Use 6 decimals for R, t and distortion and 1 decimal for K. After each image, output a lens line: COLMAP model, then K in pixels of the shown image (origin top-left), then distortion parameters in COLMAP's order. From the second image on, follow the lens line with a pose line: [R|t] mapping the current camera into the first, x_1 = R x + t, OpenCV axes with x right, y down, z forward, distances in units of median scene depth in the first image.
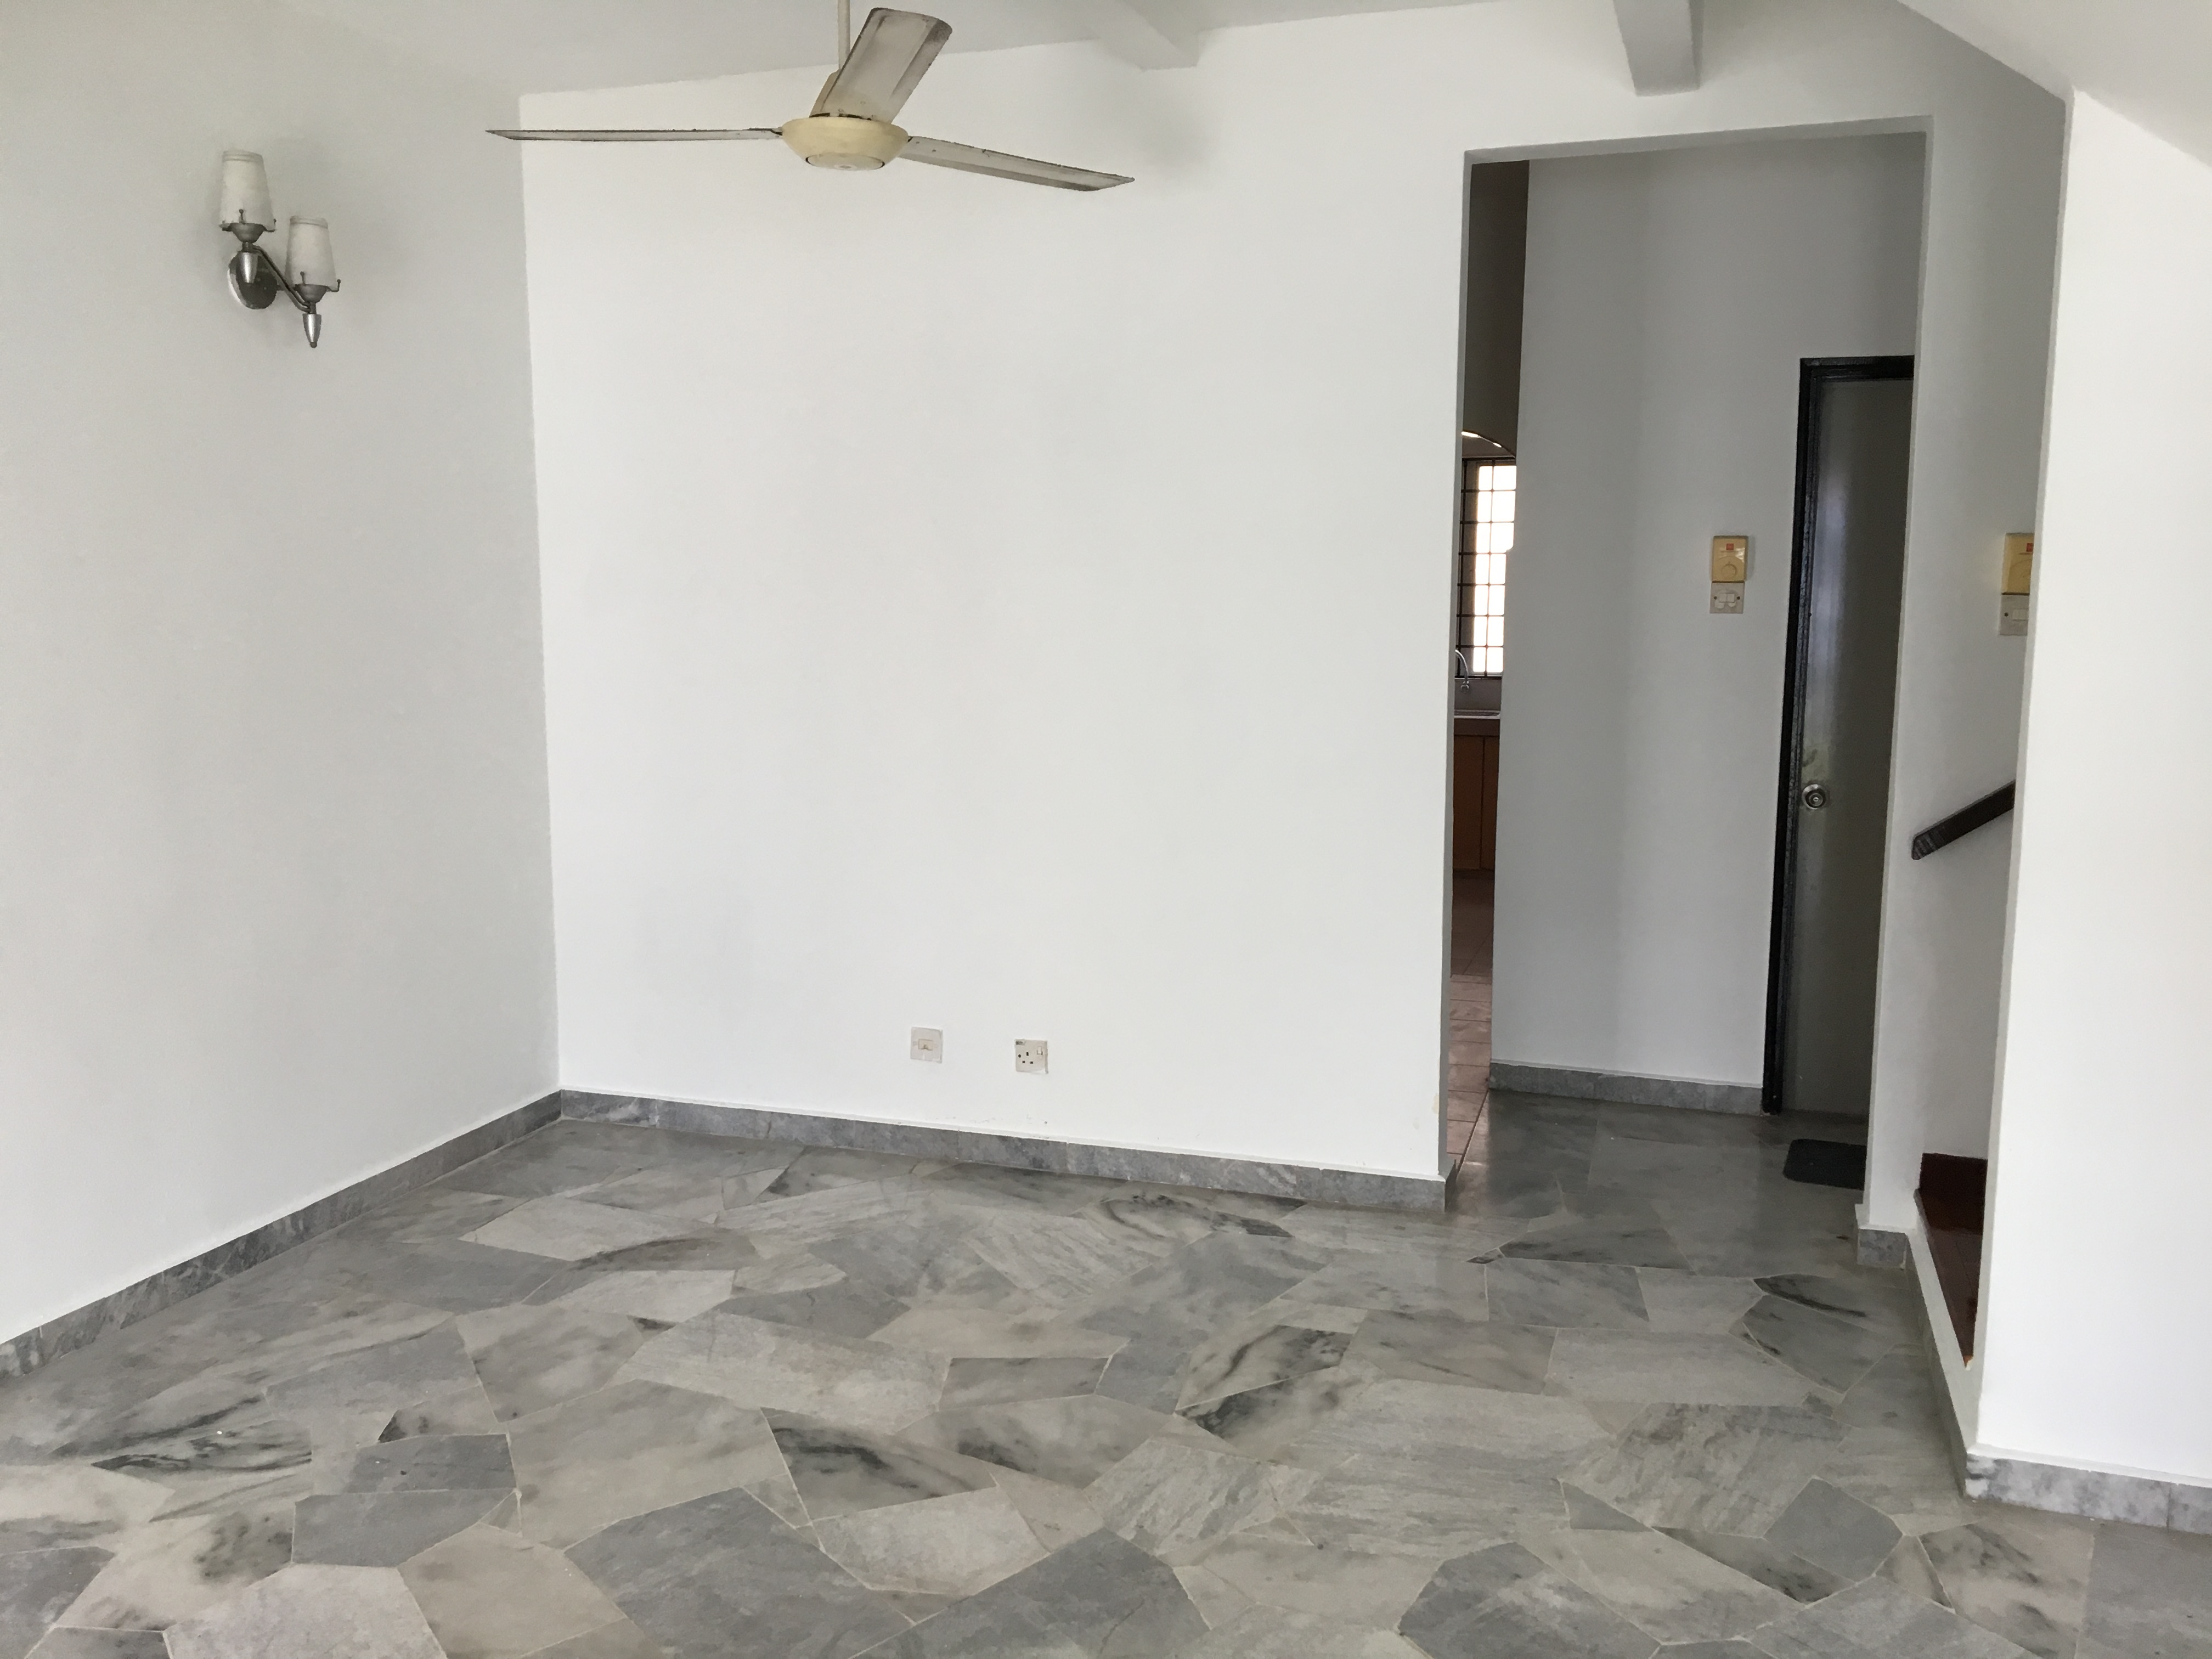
lens RADIAL K [[1860.1, 0, 1109.1], [0, 1860.1, 822.1], [0, 0, 1]] dist [0.098074, -0.152807]
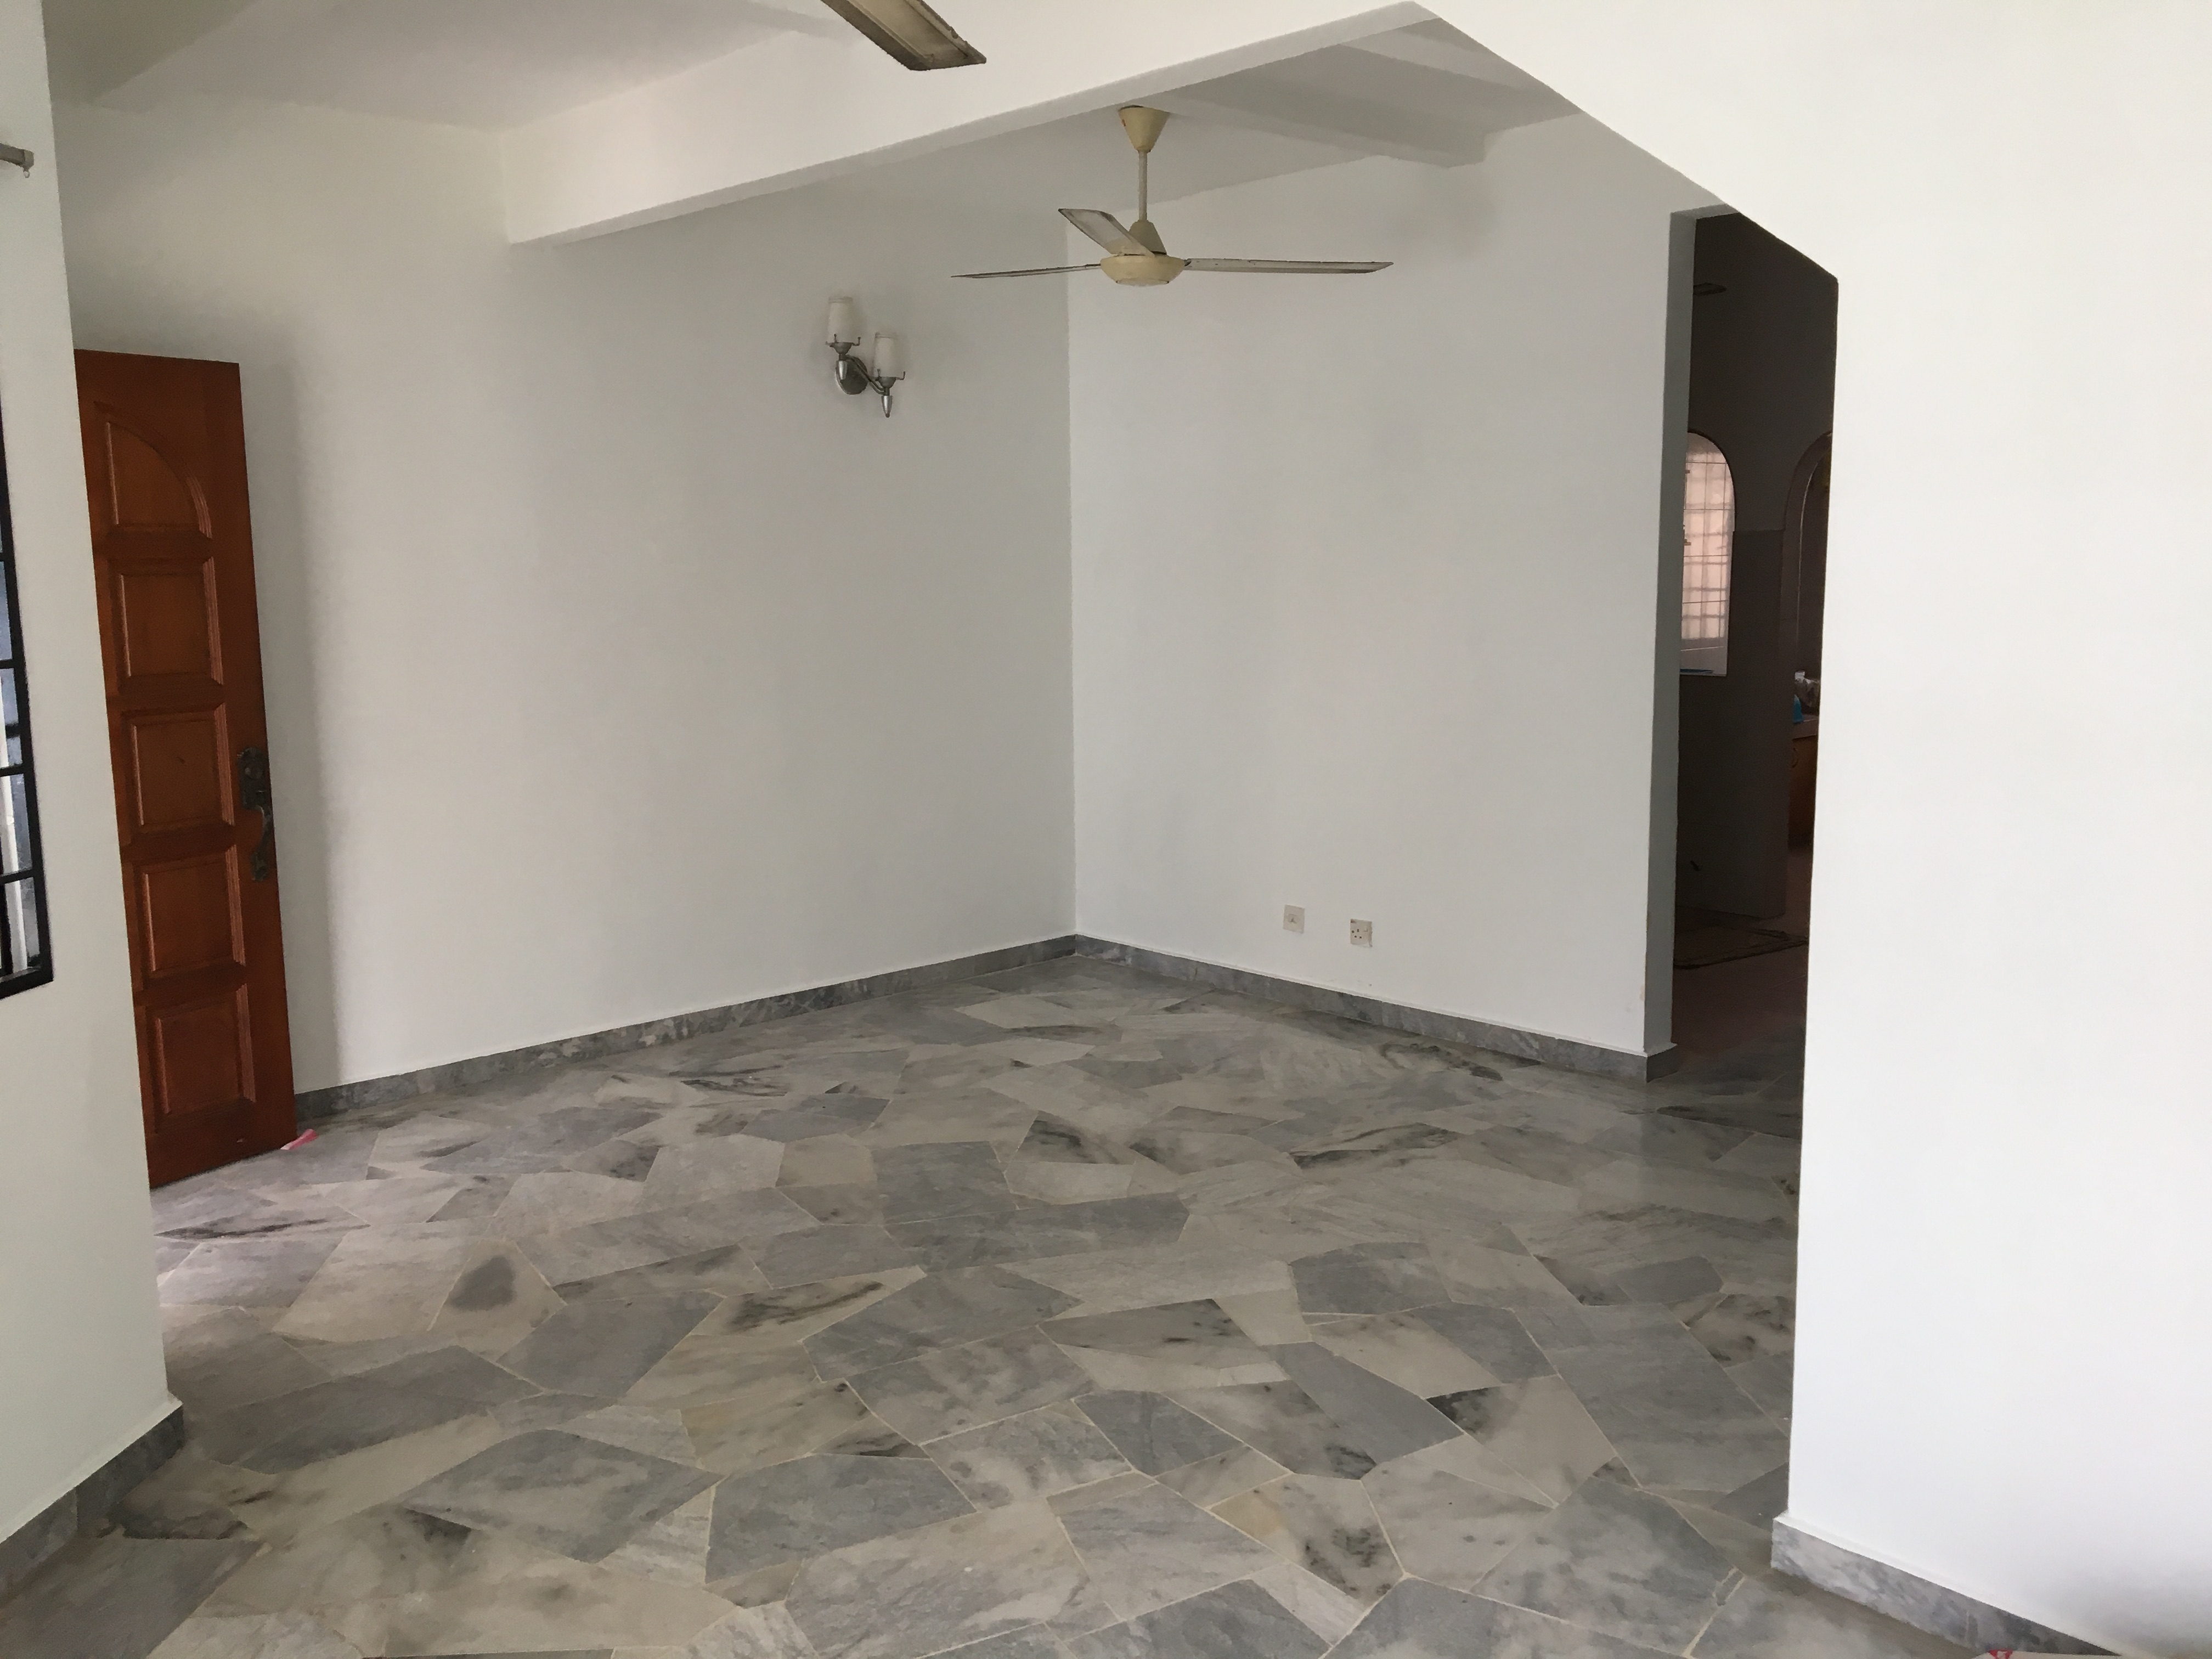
lens RADIAL K [[1860.1, 0, 1109.1], [0, 1860.1, 822.1], [0, 0, 1]] dist [0.098074, -0.152807]
pose [[0.882523, 0.060338, -0.466381, 0.472082], [-0.055180, 0.998170, 0.024722, 0.031280], [0.467020, 0.003917, 0.884238, -0.266162]]
